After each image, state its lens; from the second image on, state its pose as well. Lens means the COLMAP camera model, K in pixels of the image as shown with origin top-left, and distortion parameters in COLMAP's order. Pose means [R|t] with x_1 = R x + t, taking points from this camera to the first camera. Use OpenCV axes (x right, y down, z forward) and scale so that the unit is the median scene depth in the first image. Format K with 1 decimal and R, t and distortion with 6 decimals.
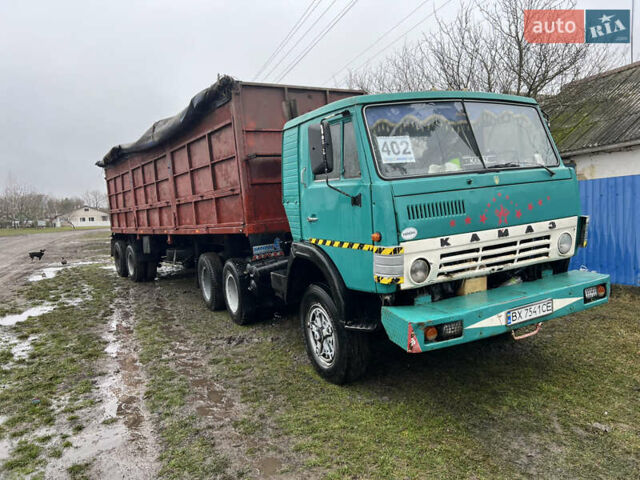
lens RADIAL K [[479.9, 0, 313.7], [0, 479.9, 243.8], [0, 0, 1]] dist [0.053371, -0.058003]
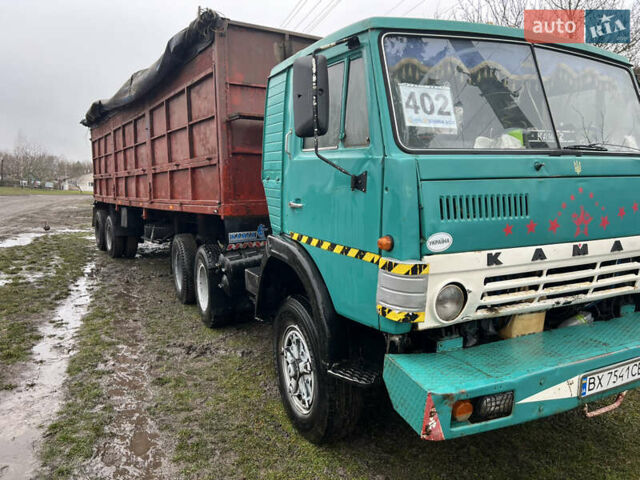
lens RADIAL K [[479.9, 0, 319.9], [0, 479.9, 239.5], [0, 0, 1]] dist [0.053371, -0.058003]
pose [[0.996950, 0.077906, -0.004572, 0.039235], [-0.077754, 0.996604, 0.027122, -0.023681], [0.006670, -0.026683, 0.999622, 0.307733]]
